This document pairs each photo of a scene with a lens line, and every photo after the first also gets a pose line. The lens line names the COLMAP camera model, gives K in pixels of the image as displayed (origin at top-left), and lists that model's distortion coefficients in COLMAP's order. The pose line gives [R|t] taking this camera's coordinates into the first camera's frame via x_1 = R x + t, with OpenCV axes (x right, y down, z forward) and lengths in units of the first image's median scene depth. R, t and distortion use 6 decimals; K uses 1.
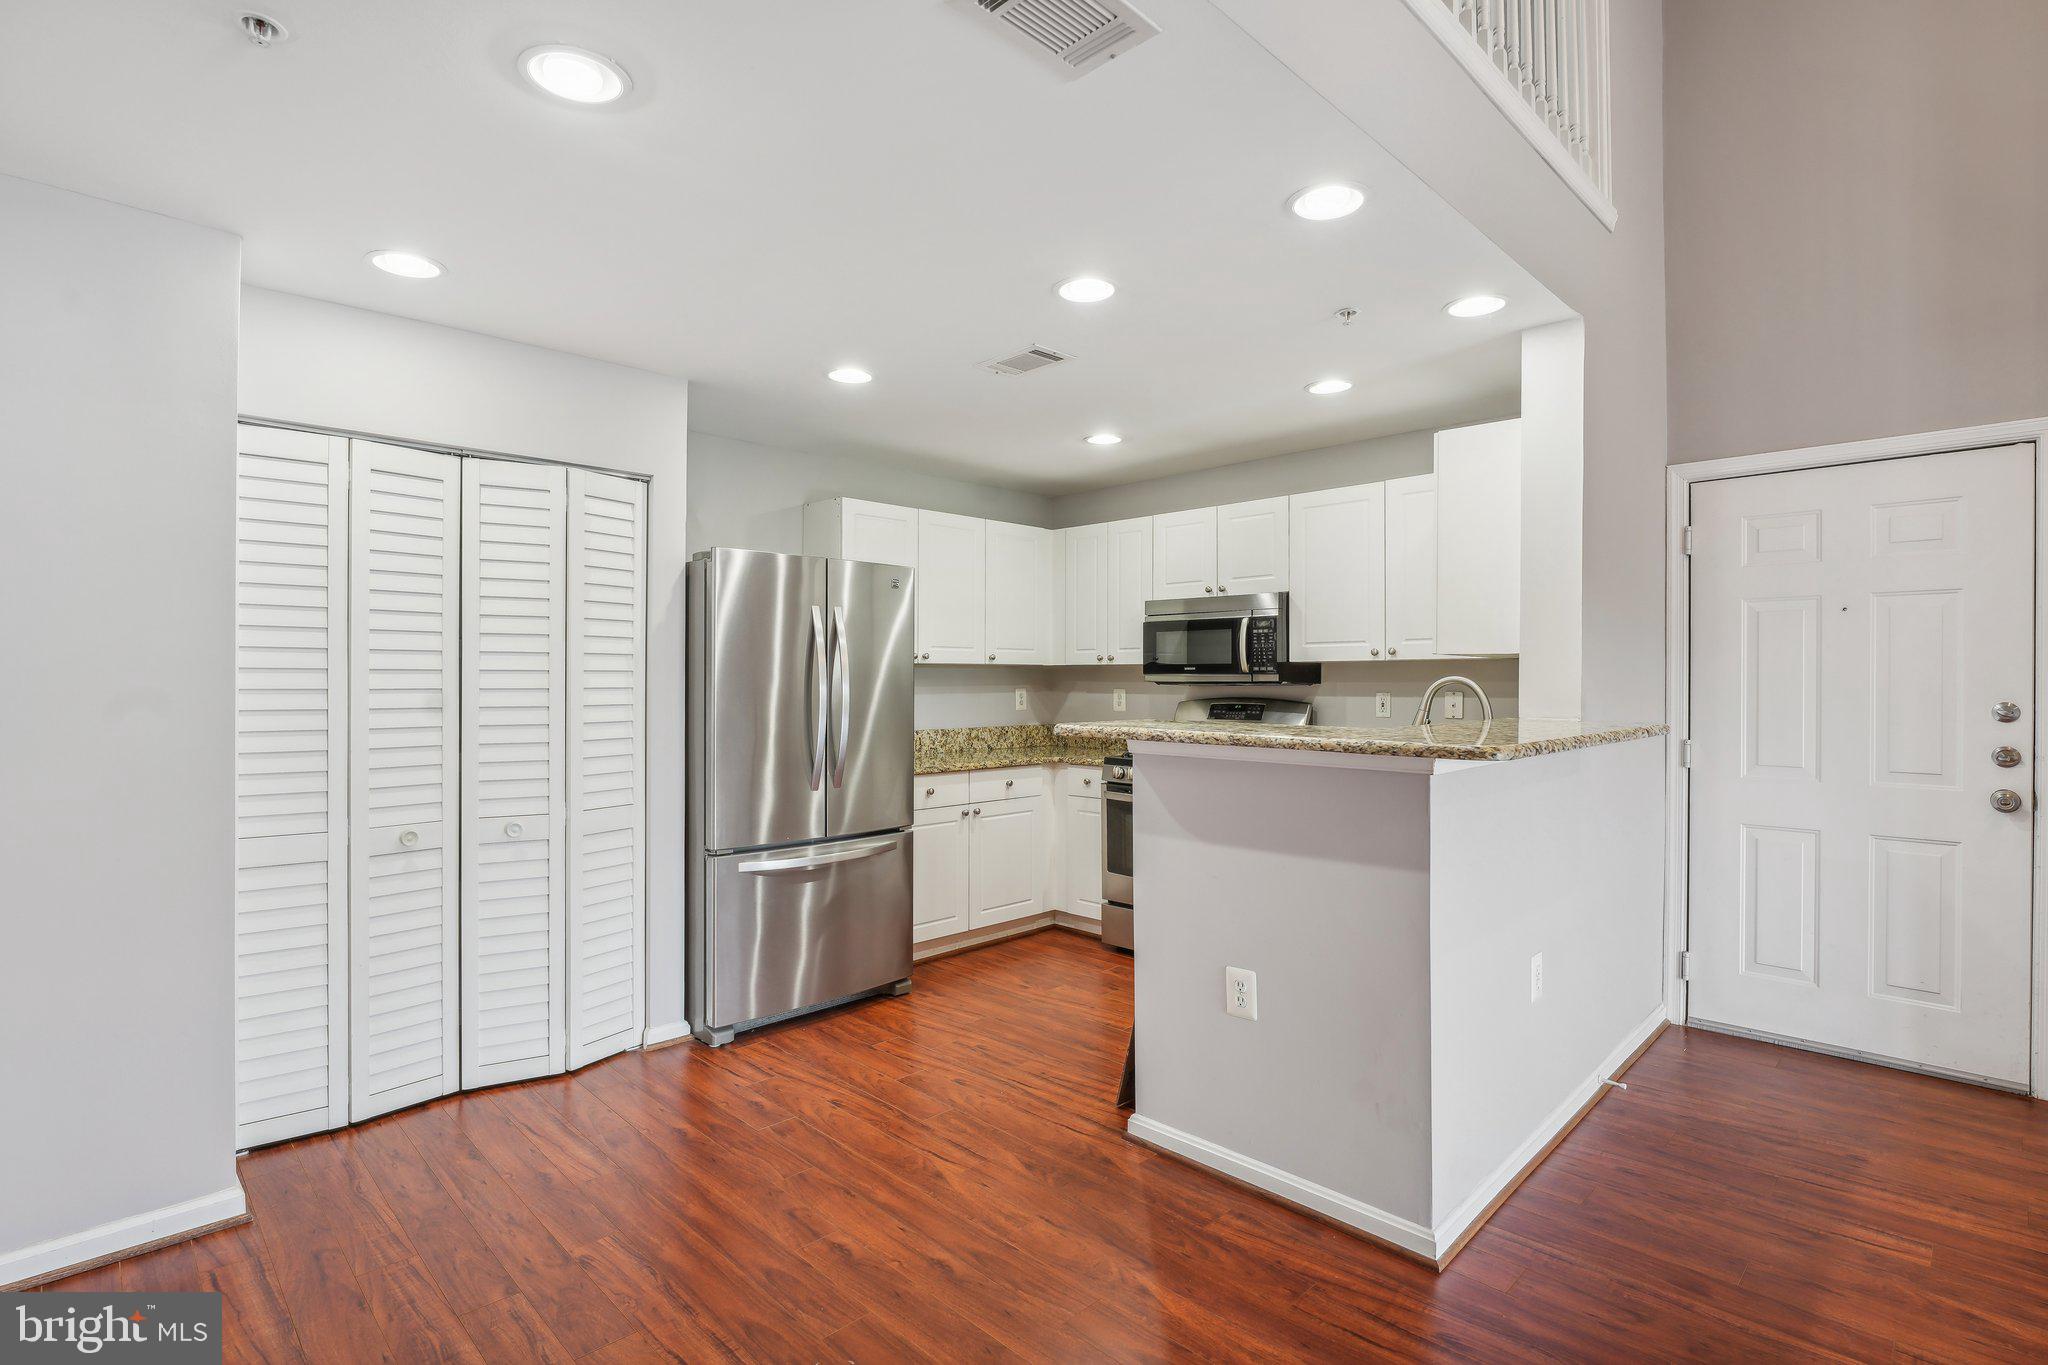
lens RADIAL K [[983.4, 0, 1020.7], [0, 983.4, 683.4], [0, 0, 1]] dist [-0.010256, 0.000841]
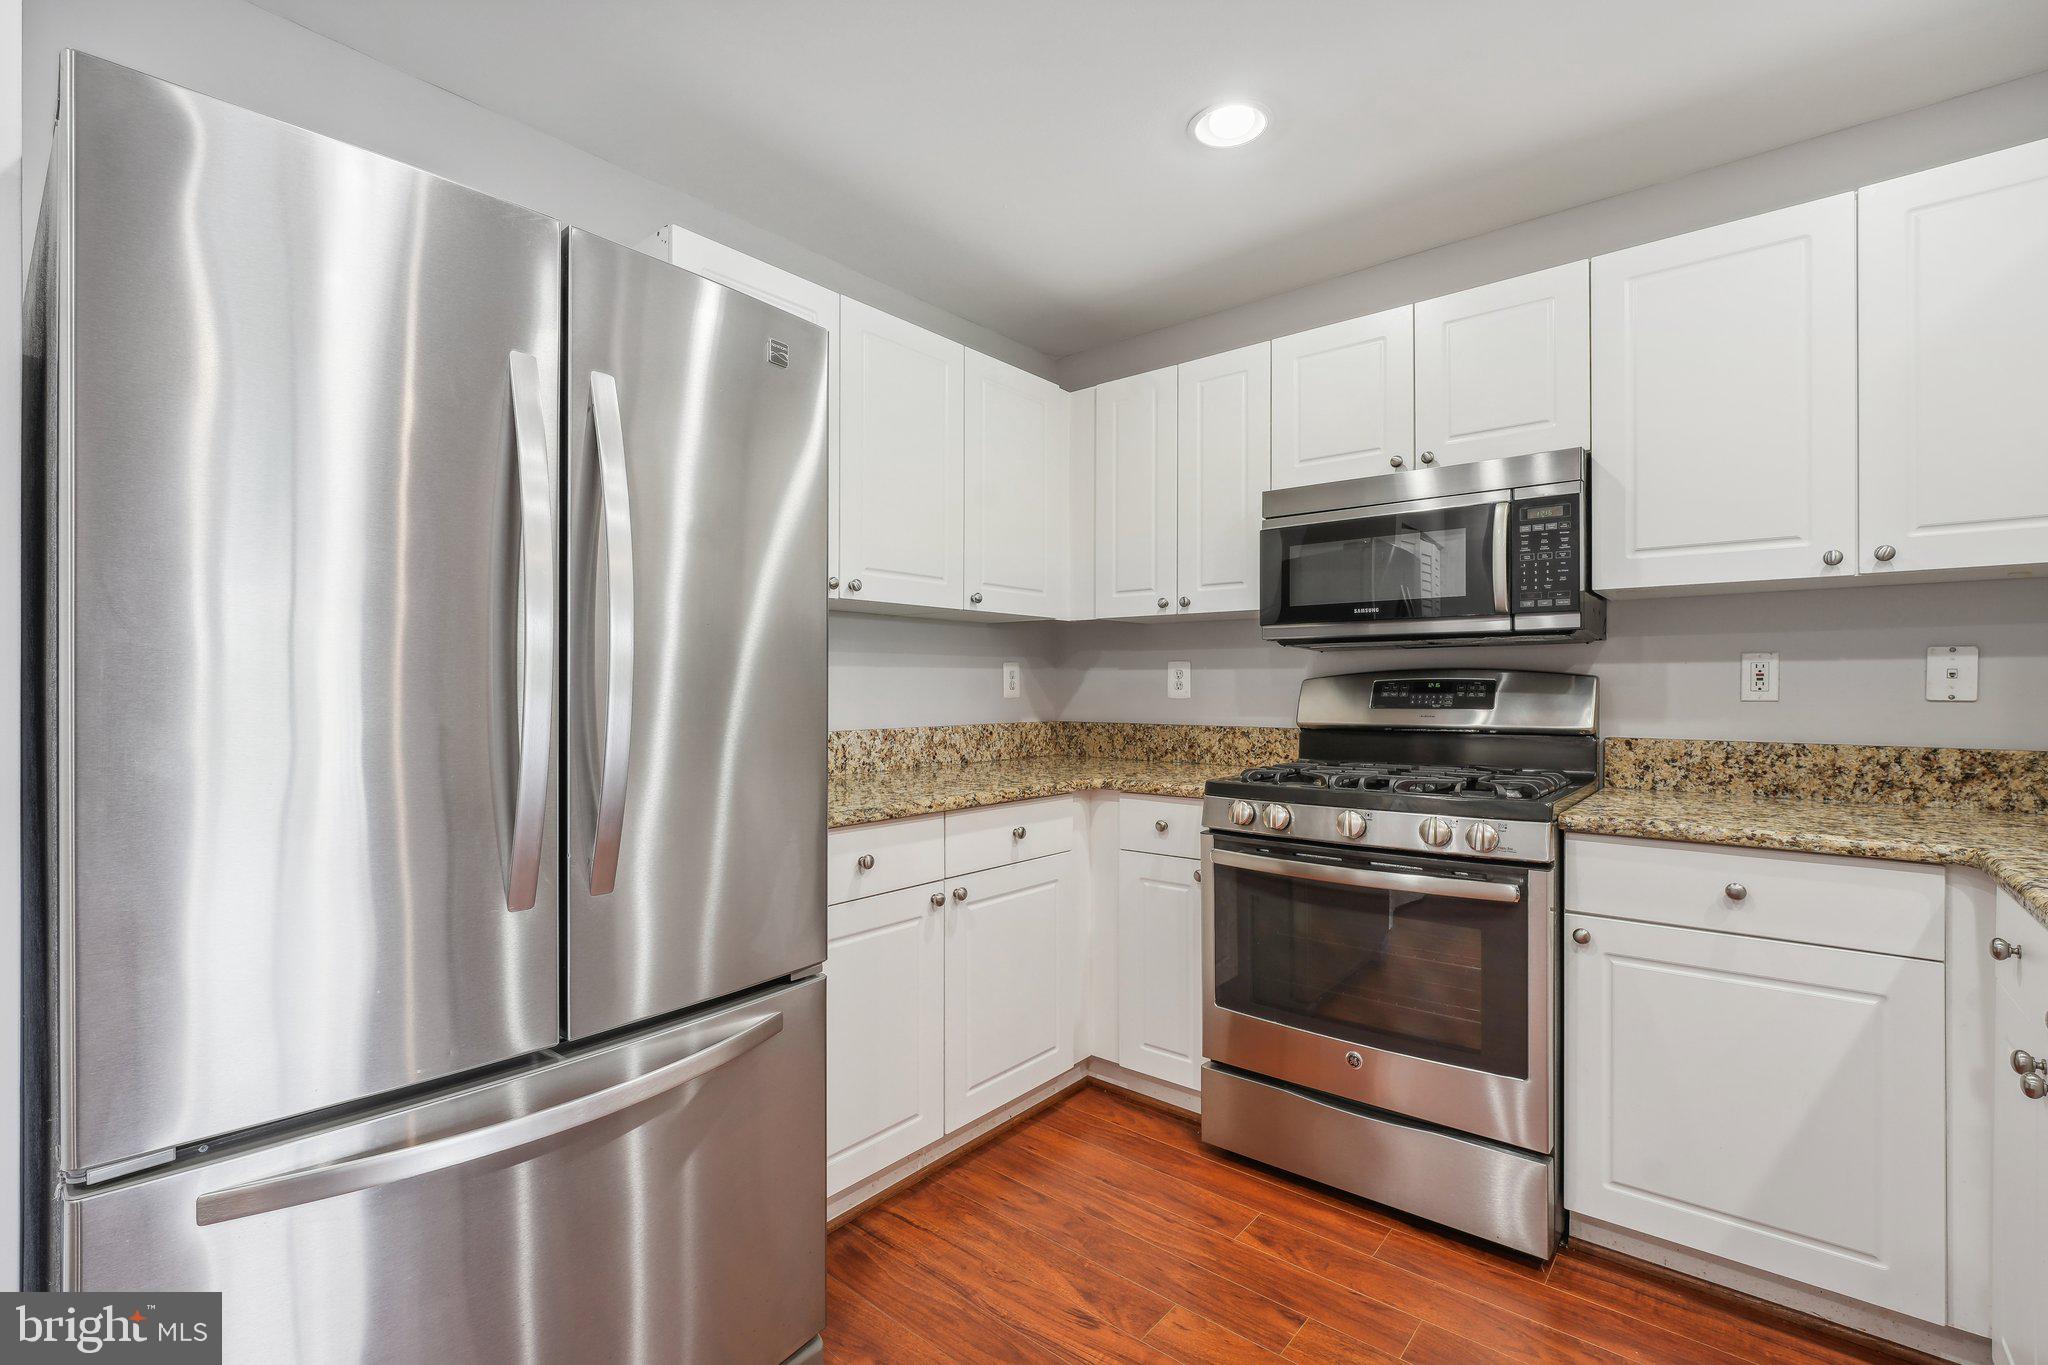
lens RADIAL K [[904.8, 0, 1018.2], [0, 904.8, 690.7], [0, 0, 1]] dist [-0.011993, 0.000767]
pose [[0.996284, -0.000136, 0.086125, -0.061294], [0.000009, 0.999999, 0.001470, 0.030638], [-0.086125, -0.001463, 0.996283, 0.612885]]
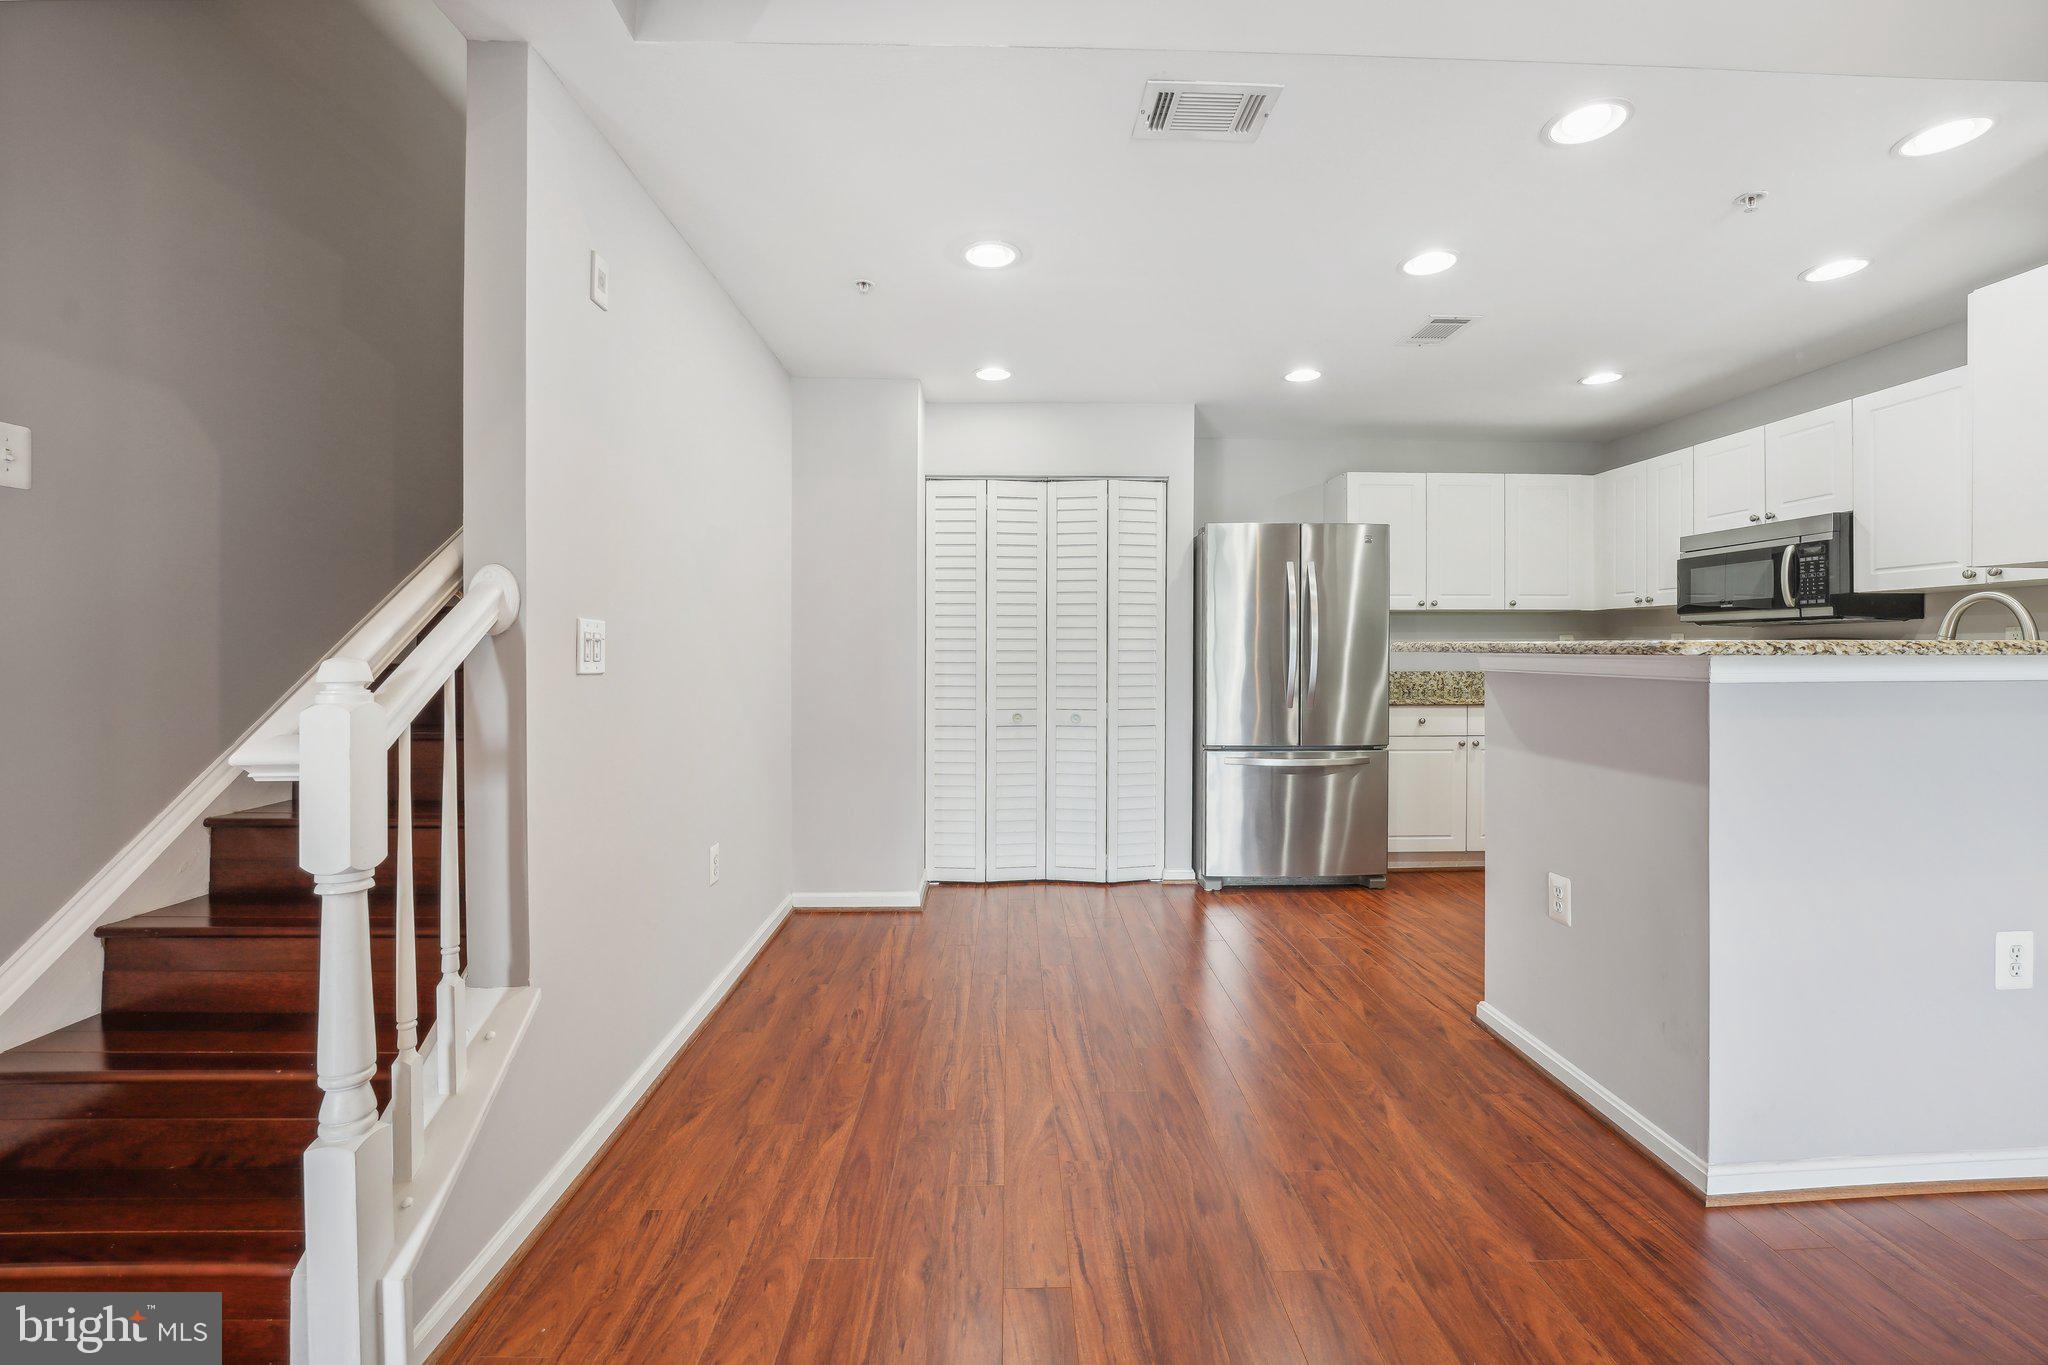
lens RADIAL K [[843.3, 0, 1039.3], [0, 843.3, 649.7], [0, 0, 1]] dist [-0.016310, 0.000797]
pose [[0.738445, -0.000709, -0.674313, 0.255272], [-0.002460, 0.999990, -0.003745, 0.034919], [0.674309, 0.004424, 0.738436, -0.016063]]
